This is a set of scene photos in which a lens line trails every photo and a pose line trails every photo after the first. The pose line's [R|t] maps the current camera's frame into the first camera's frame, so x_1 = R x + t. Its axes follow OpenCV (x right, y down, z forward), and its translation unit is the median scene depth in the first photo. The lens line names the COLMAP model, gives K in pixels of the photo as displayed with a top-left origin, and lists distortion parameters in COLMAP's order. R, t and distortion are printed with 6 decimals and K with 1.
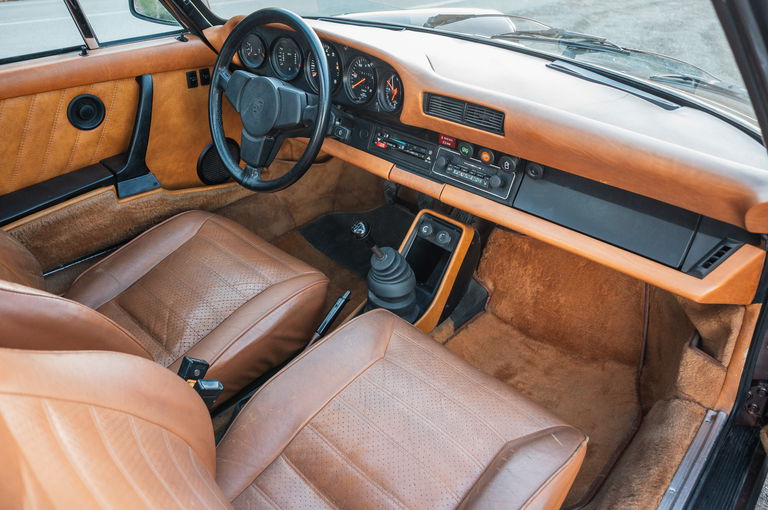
lens RADIAL K [[557.6, 0, 381.0], [0, 557.6, 242.6], [0, 0, 1]] dist [-0.001720, -0.000948]
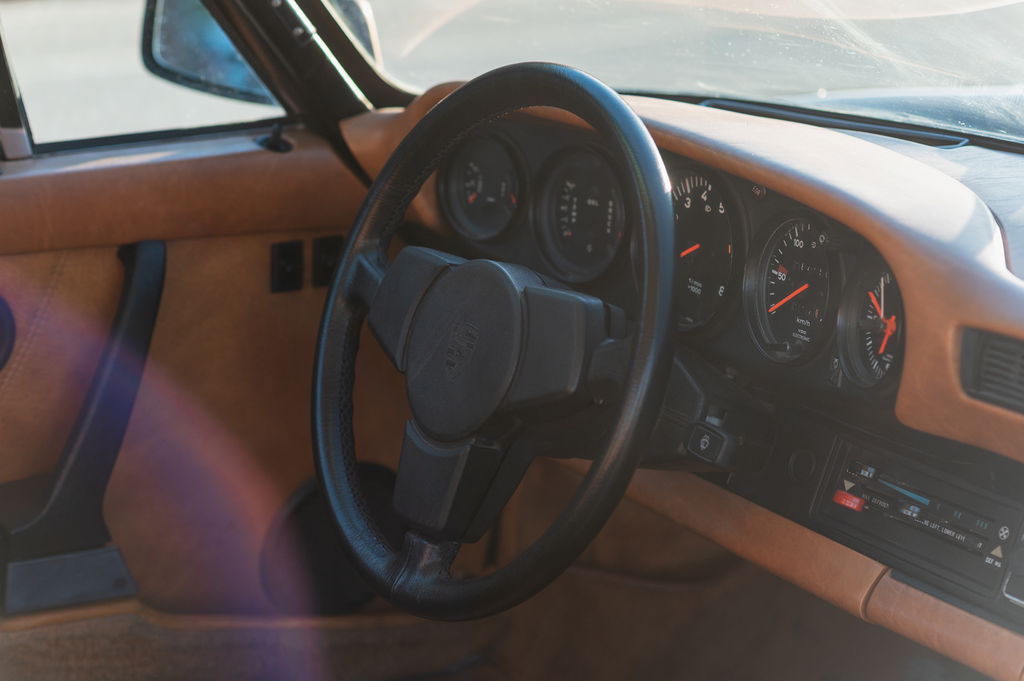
lens RADIAL K [[2482.2, 0, 512.0], [0, 2482.2, 340.5], [0, 0, 1]] dist [-0.031832, 0.094849]
pose [[0.969653, 0.062635, -0.236326, 0.134275], [-0.127839, 0.953846, -0.271726, 0.126971], [0.208399, 0.293692, 0.932907, -0.301411]]
